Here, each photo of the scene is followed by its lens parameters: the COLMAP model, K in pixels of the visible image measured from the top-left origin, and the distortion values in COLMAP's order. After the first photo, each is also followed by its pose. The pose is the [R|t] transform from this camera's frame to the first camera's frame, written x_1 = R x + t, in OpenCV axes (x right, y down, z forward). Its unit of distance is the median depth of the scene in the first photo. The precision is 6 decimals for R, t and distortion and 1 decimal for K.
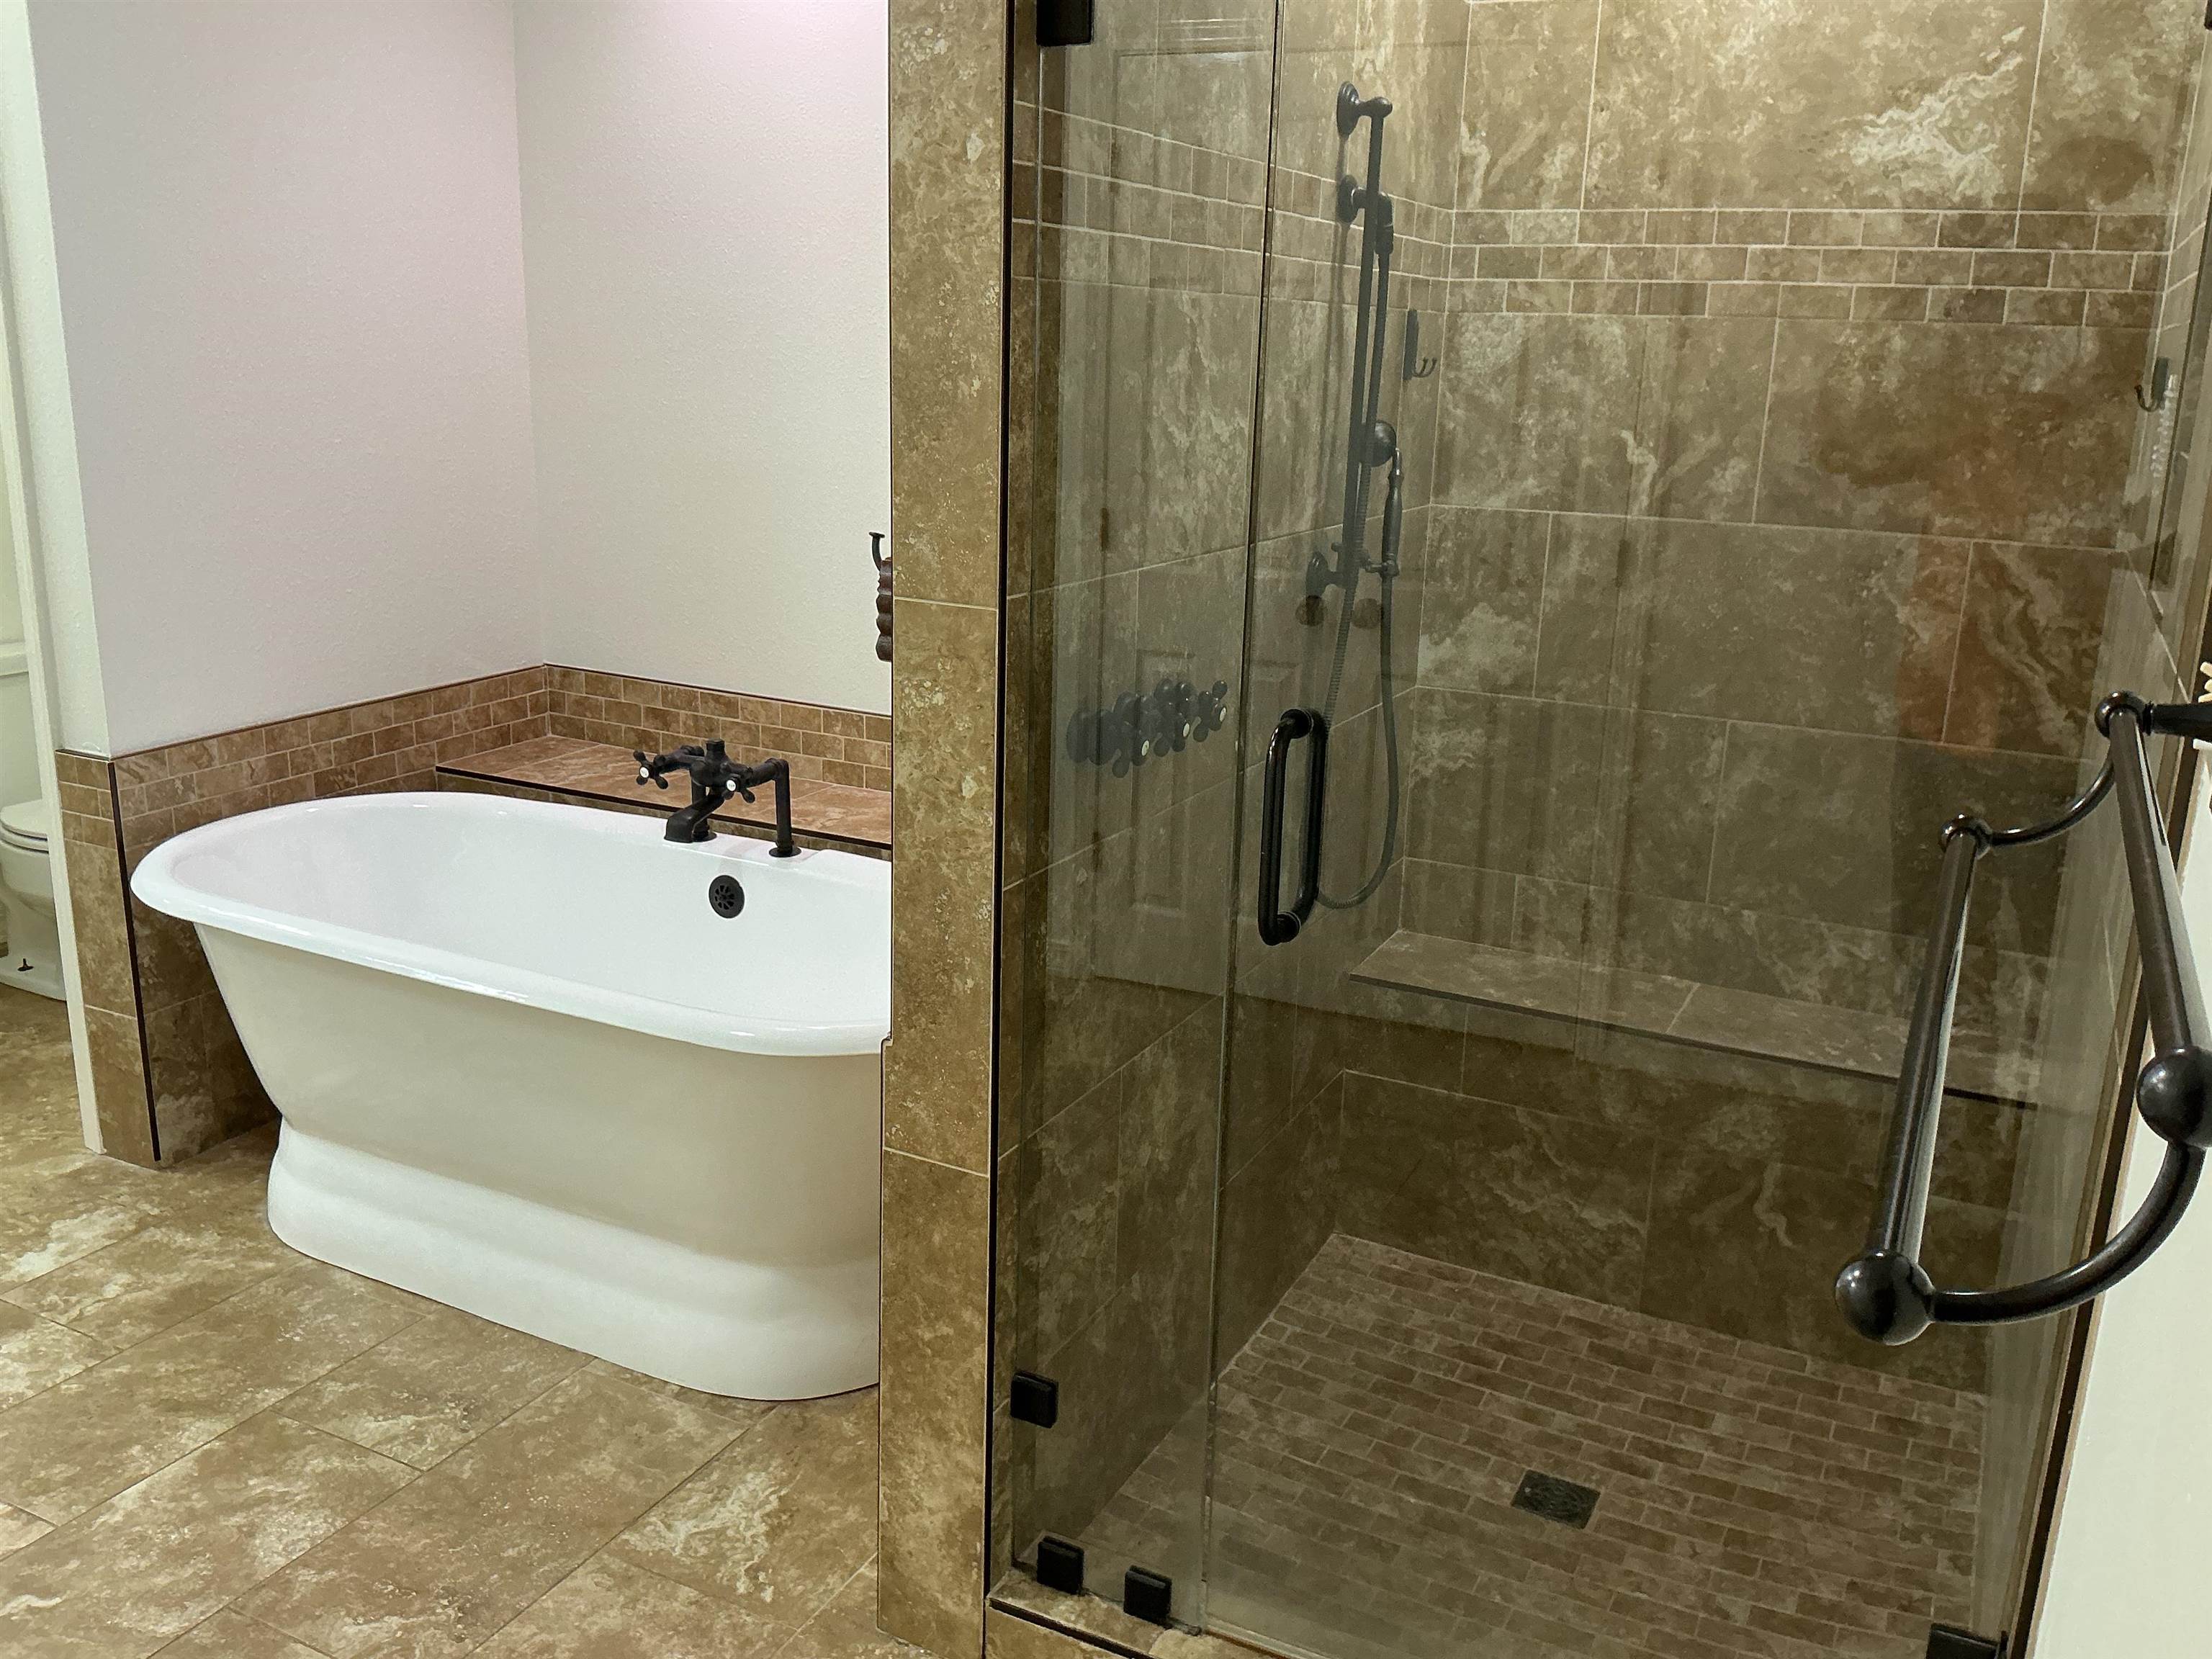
lens RADIAL K [[1848.1, 0, 1086.9], [0, 1848.1, 826.9], [0, 0, 1]] dist [0.109043, -0.232646]
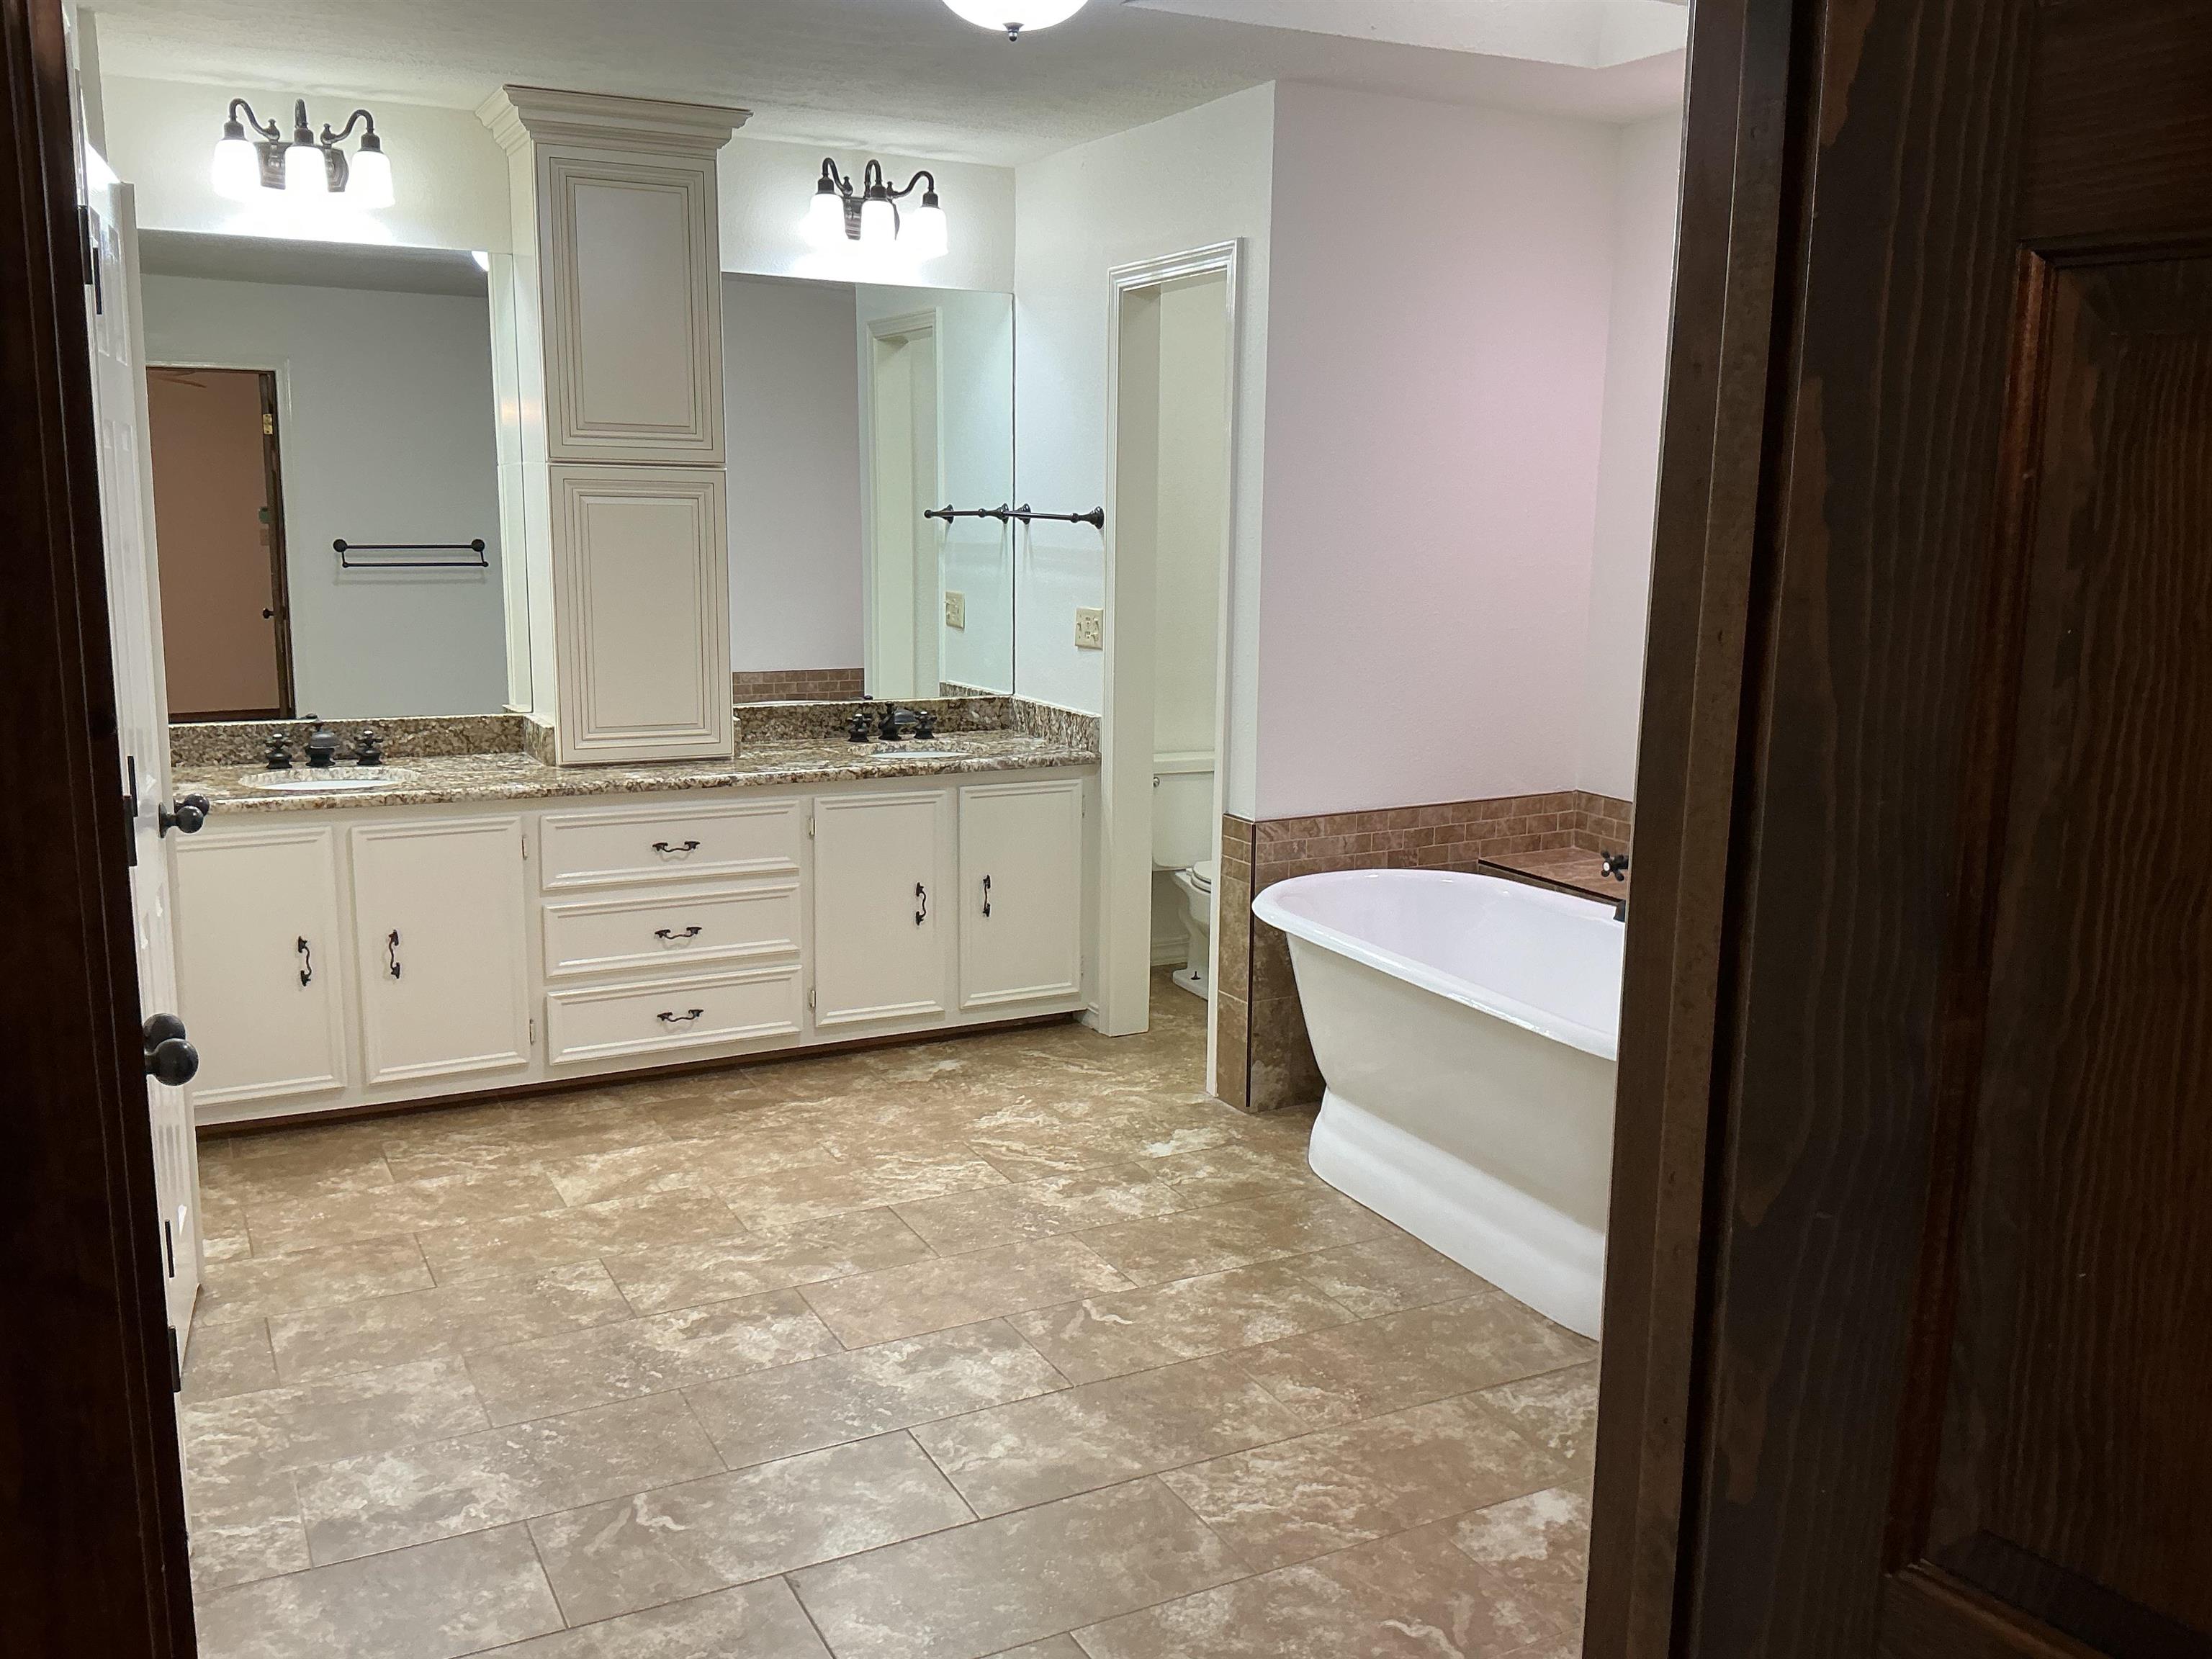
lens RADIAL K [[1838.9, 0, 1106.0], [0, 1838.9, 829.5], [0, 0, 1]] dist [0.143856, -0.316188]
pose [[0.818621, 0.088348, -0.567499, 0.210899], [-0.141074, 0.988757, -0.049571, 0.059282], [0.556739, 0.120639, 0.821881, -0.262247]]
